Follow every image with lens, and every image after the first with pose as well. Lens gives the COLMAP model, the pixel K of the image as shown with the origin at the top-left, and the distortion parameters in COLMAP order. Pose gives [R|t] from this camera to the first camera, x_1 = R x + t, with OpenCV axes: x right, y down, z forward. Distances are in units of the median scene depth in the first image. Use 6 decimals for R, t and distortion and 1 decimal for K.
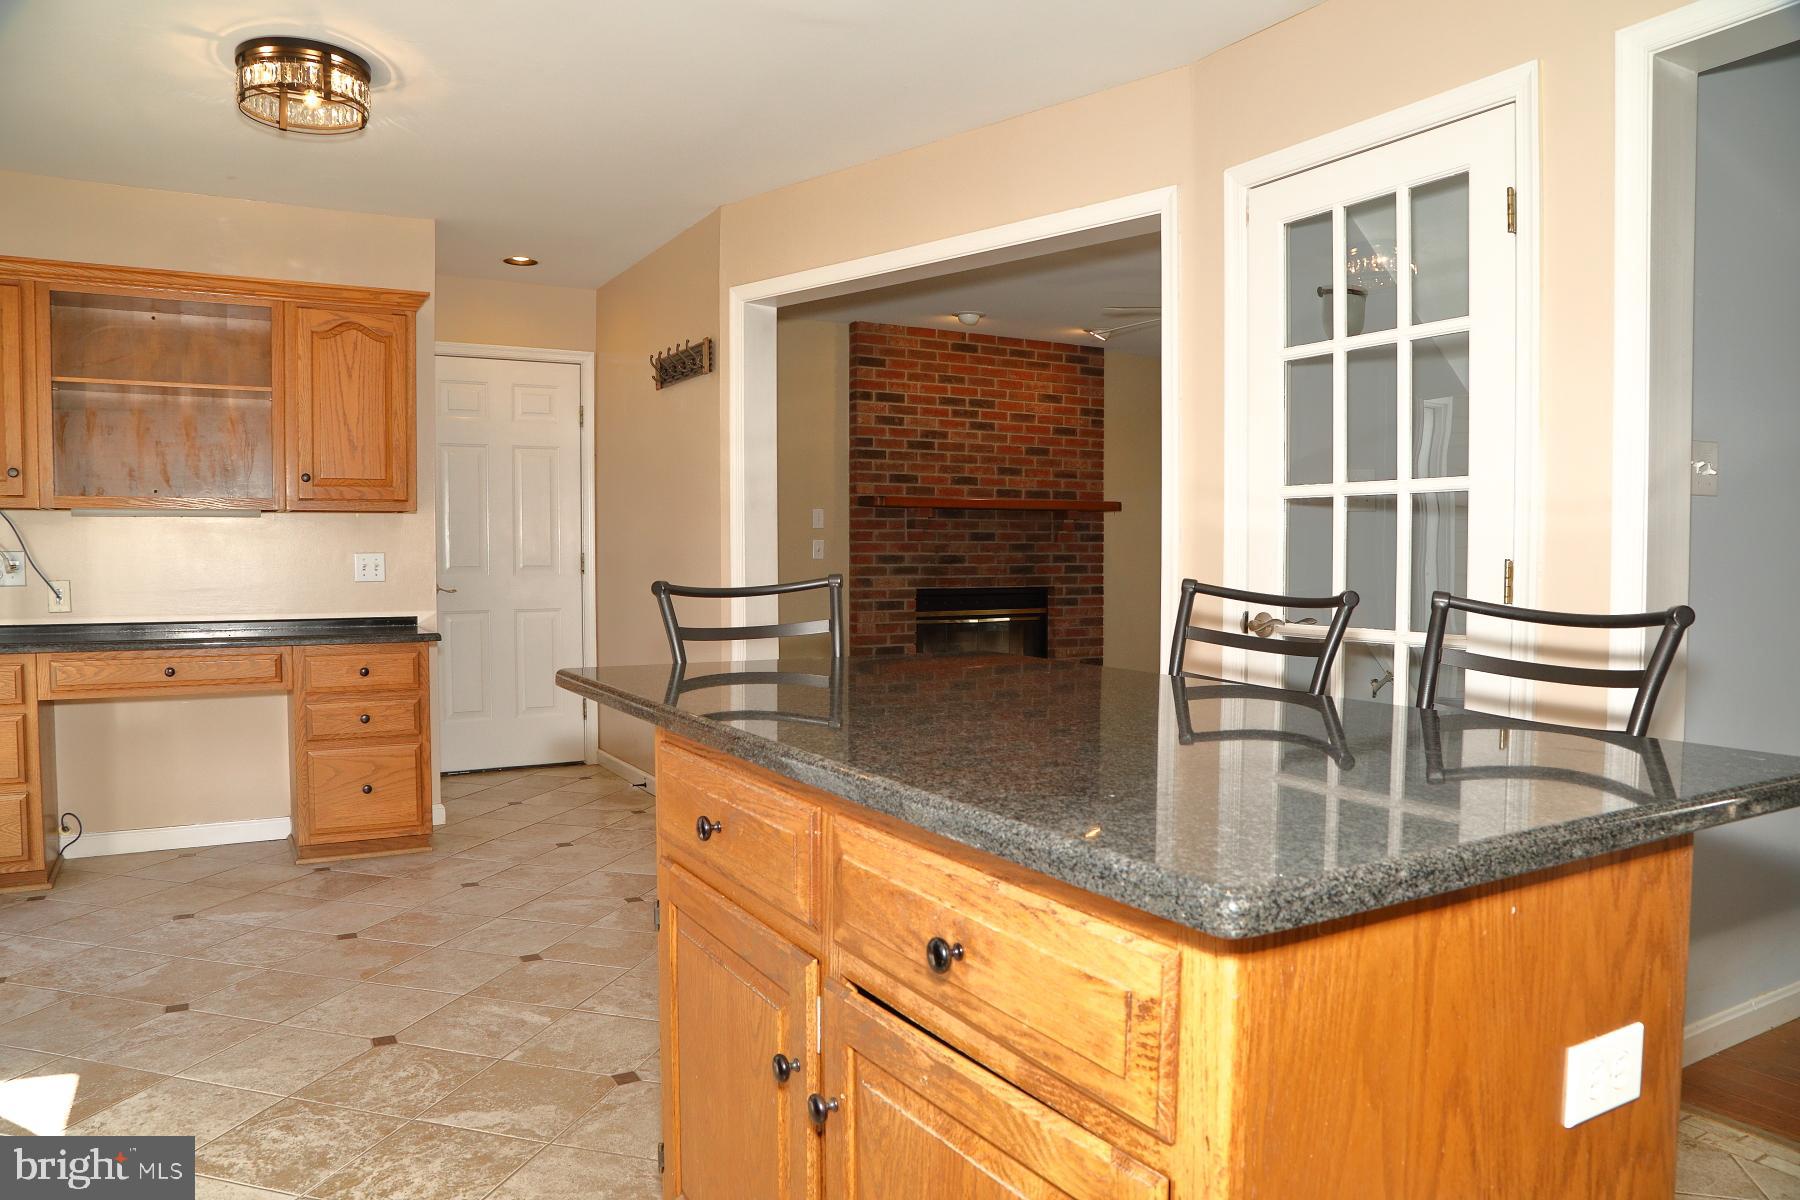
lens RADIAL K [[1230.9, 0, 893.8], [0, 1230.9, 612.8], [0, 0, 1]] dist [-0.128426, 0.073464]
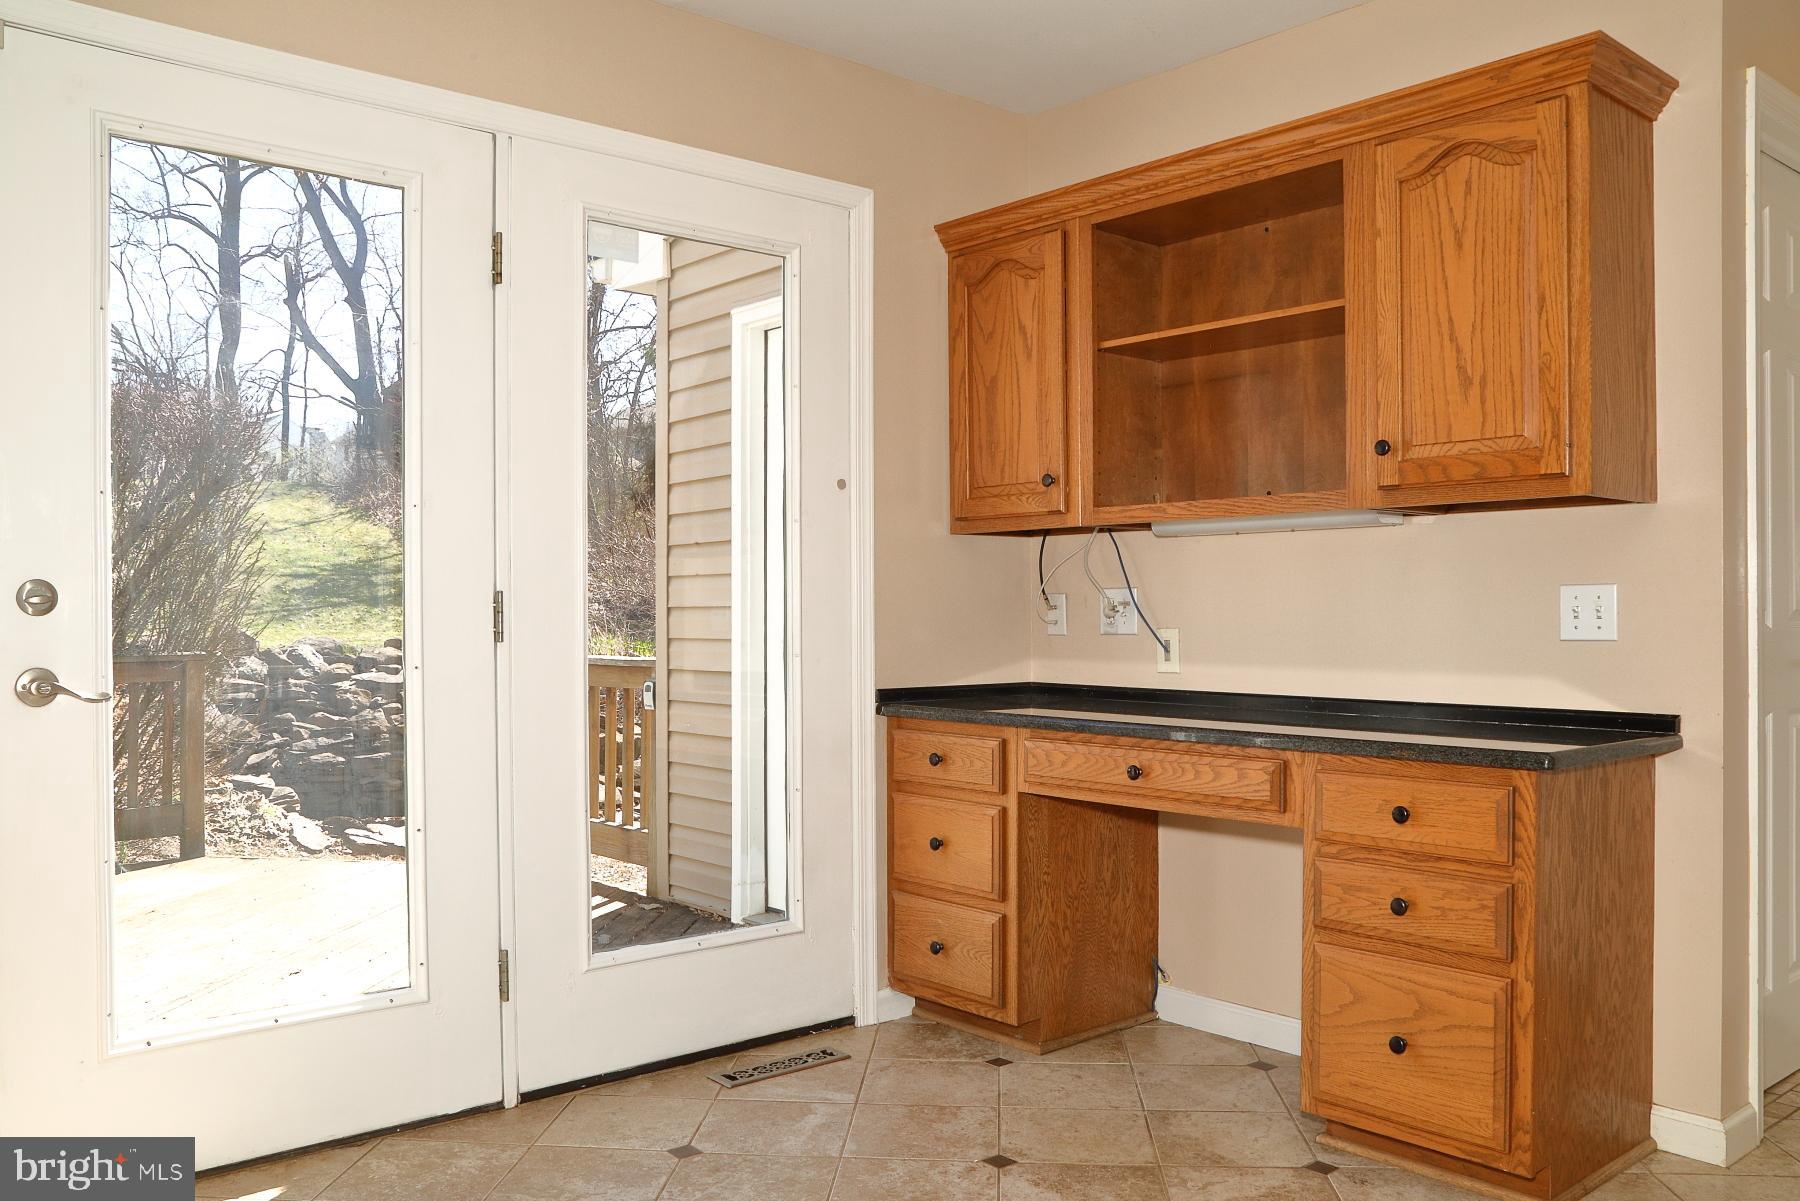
lens RADIAL K [[1442.6, 0, 901.8], [0, 1442.6, 611.0], [0, 0, 1]] dist [-0.069418, 0.071597]
pose [[0.191655, -0.000869, -0.981462, 0.125267], [-0.045272, 0.998927, -0.009725, -0.023644], [0.980418, 0.046296, 0.191410, 0.729225]]
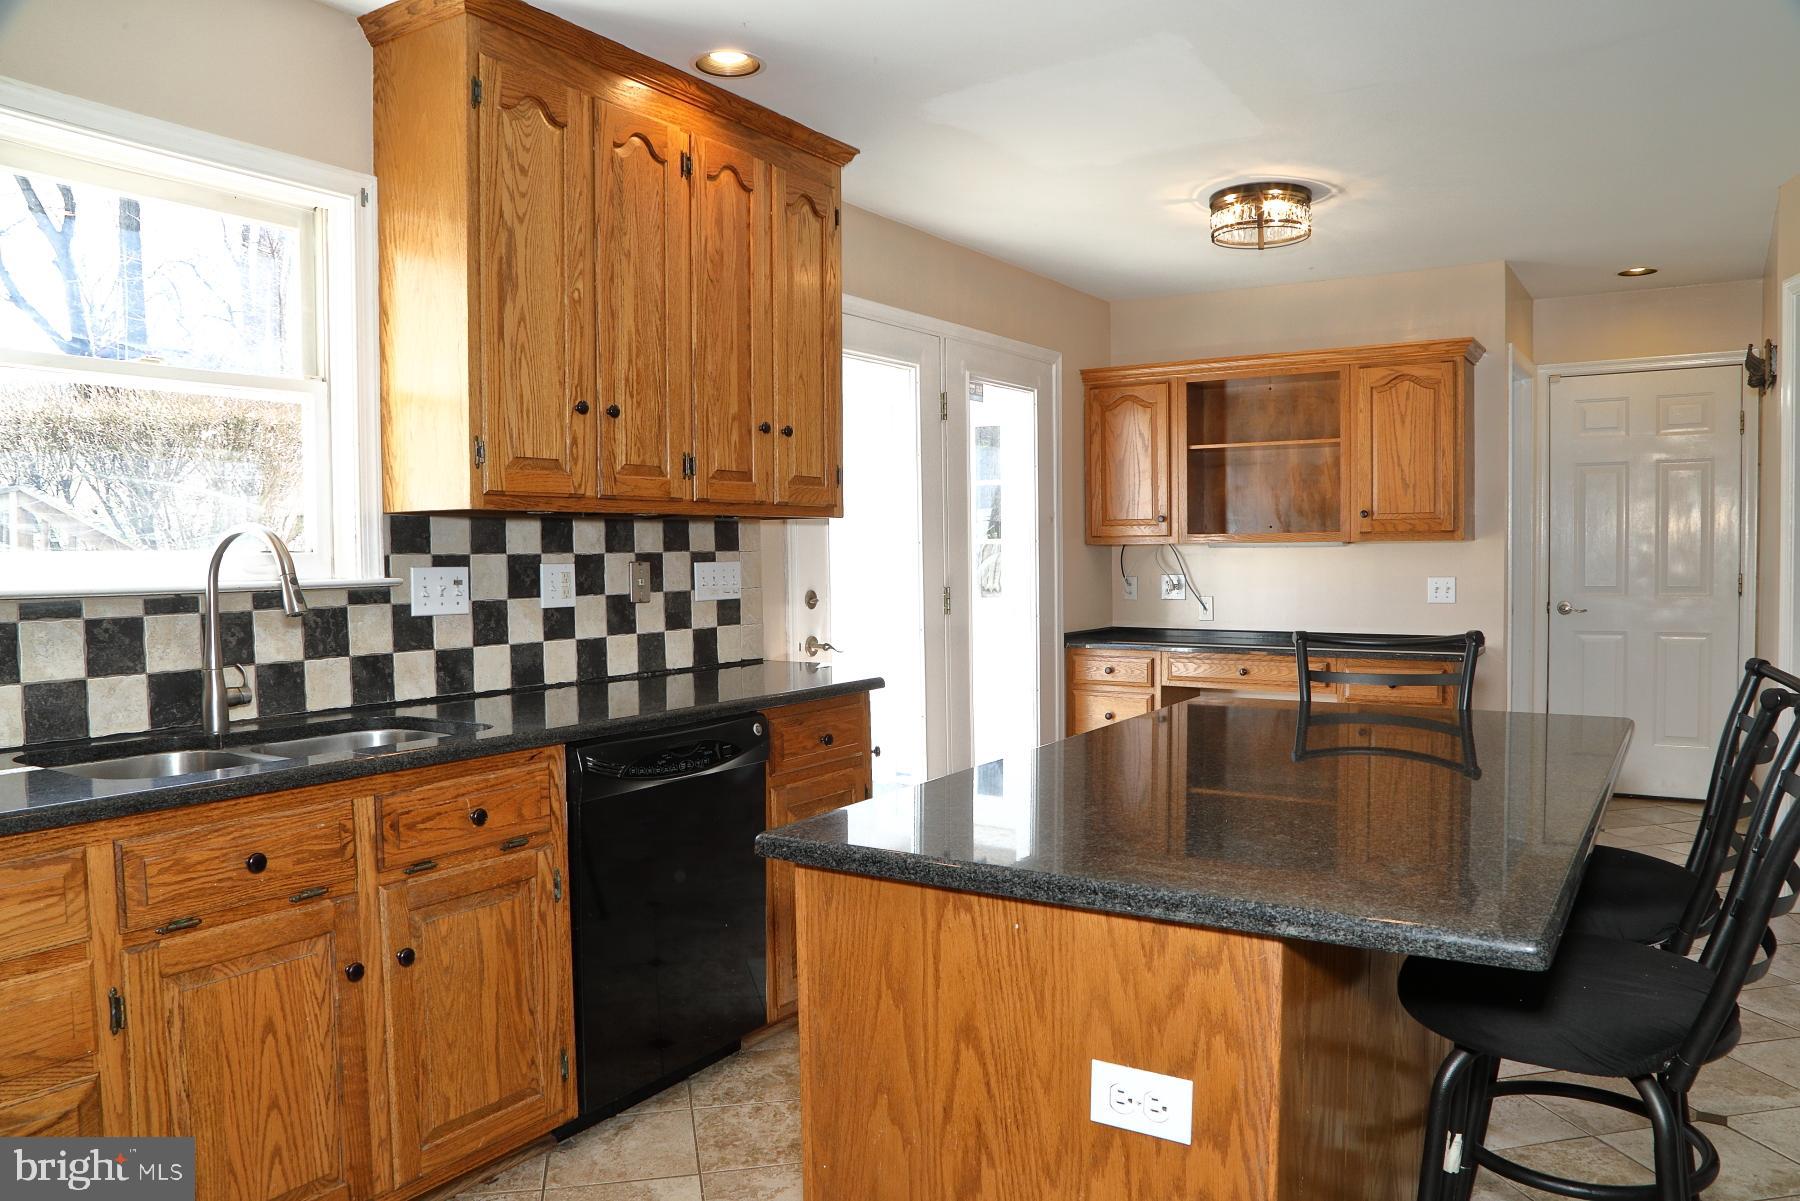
lens RADIAL K [[1276.3, 0, 927.7], [0, 1276.3, 609.5], [0, 0, 1]] dist [-0.060154, 0.001877]
pose [[0.470701, 0.035513, -0.881578, 0.444479], [-0.031083, 0.999237, 0.023657, -0.039482], [0.881745, 0.016266, 0.471445, 0.046531]]
